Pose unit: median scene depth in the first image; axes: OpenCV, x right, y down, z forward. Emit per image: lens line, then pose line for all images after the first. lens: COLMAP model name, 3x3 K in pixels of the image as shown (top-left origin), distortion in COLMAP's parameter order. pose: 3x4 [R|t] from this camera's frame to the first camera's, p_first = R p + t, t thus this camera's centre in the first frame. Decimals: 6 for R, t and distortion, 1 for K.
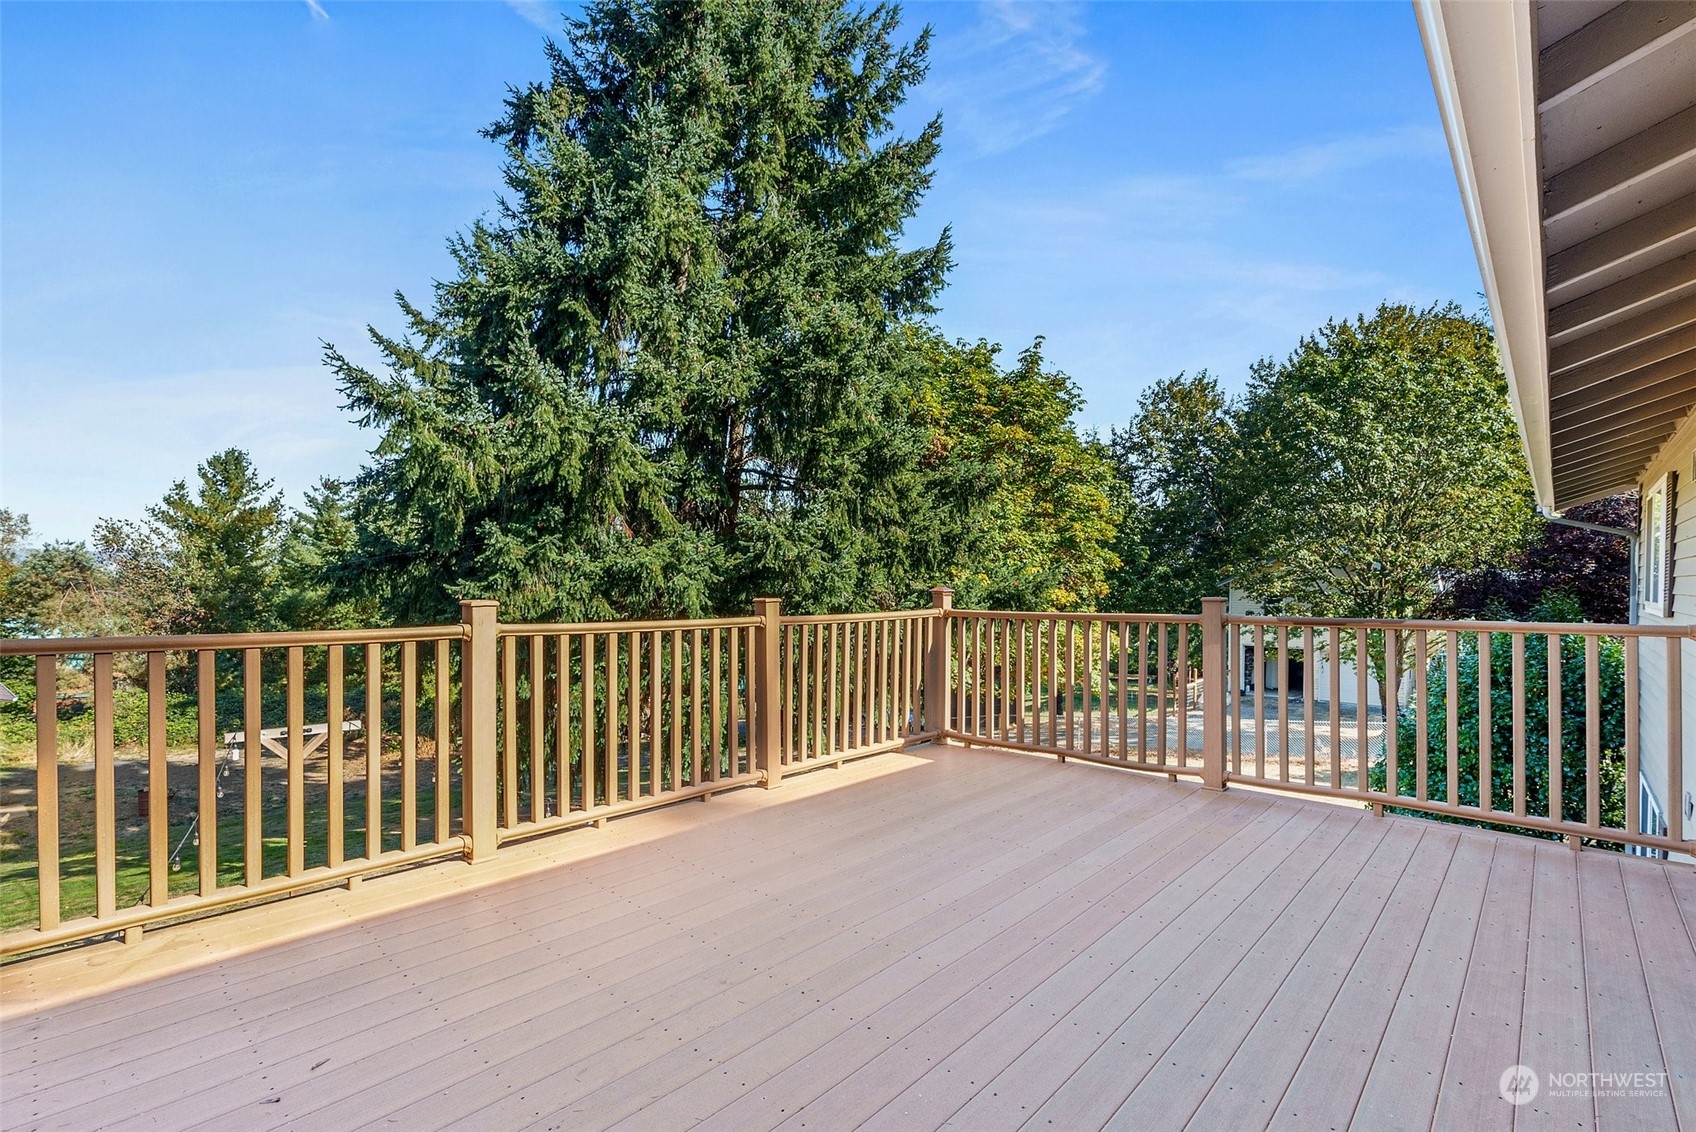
lens RADIAL K [[774.2, 0, 852.4], [0, 774.2, 581.9], [0, 0, 1]] dist [-0.003163, -0.000088]
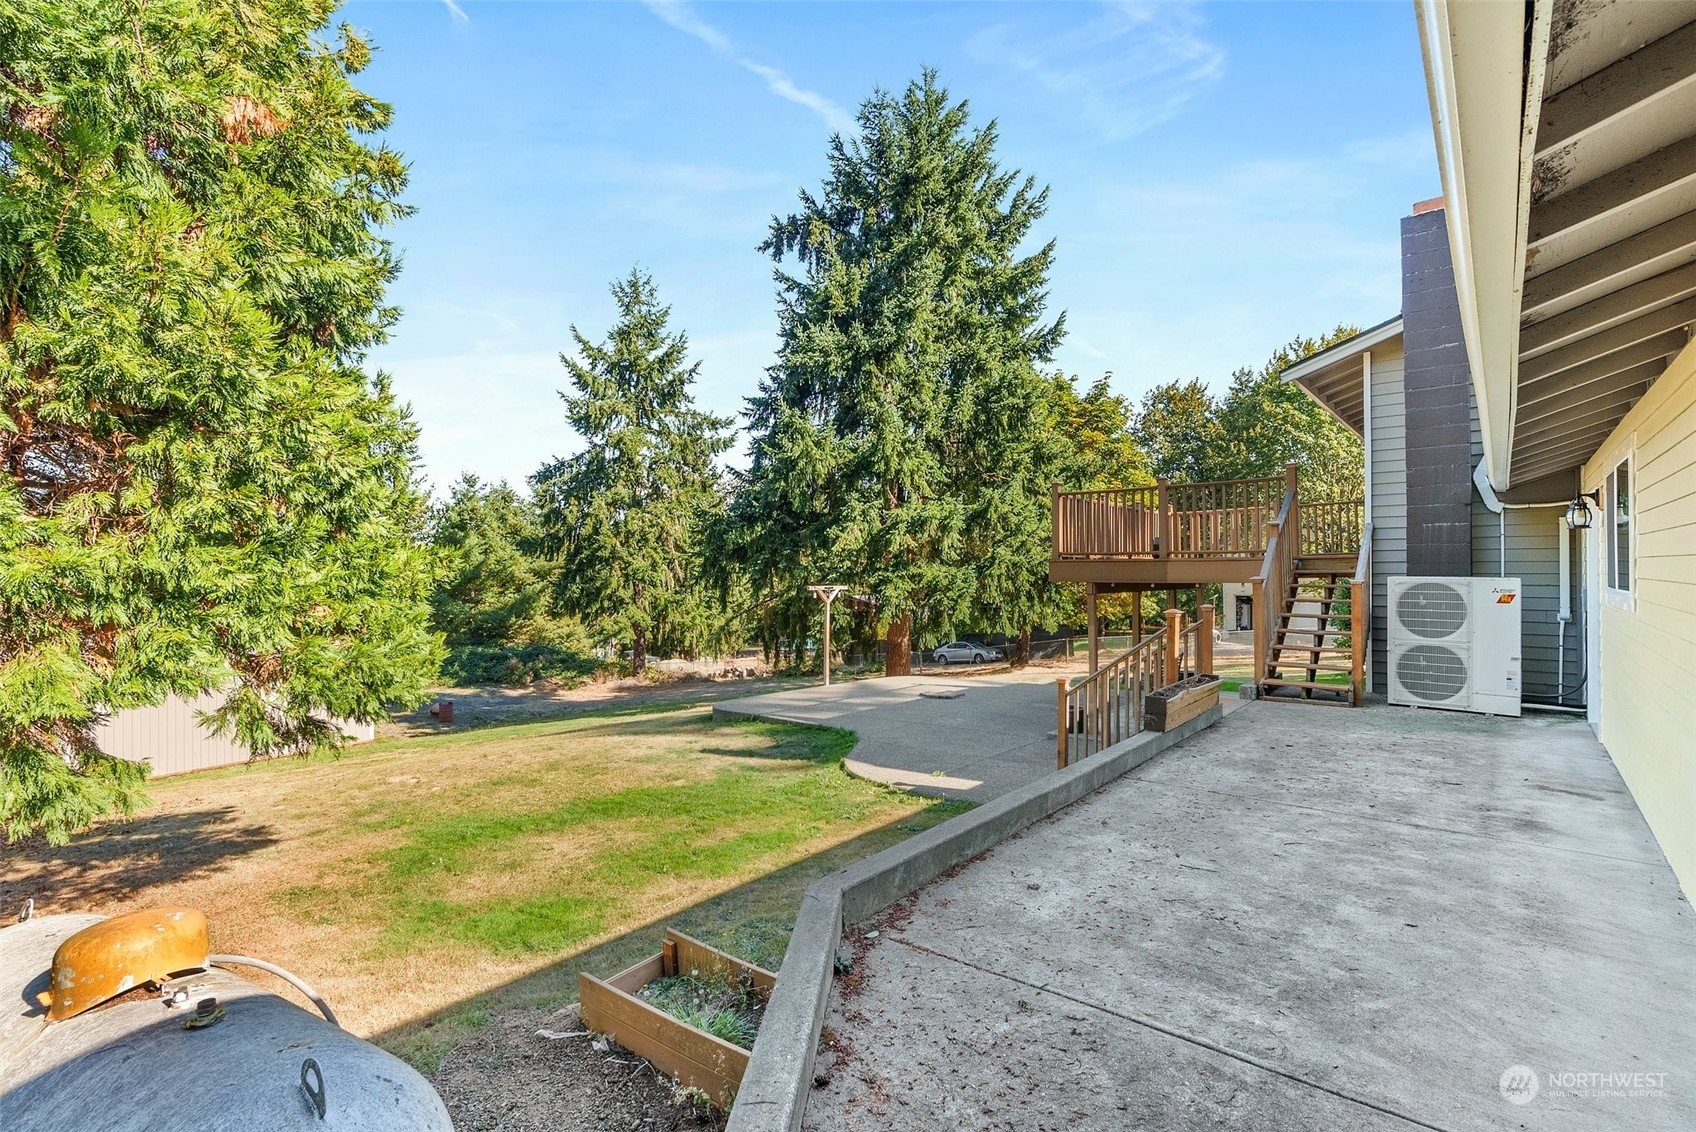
lens RADIAL K [[774.2, 0, 842.2], [0, 774.2, 565.0], [0, 0, 1]] dist [-0.003163, -0.000088]
pose [[0.999786, -0.011395, 0.017285, -0.297398], [0.011621, 0.999848, -0.013024, 0.070597], [-0.017134, 0.013223, 0.999766, -0.478630]]
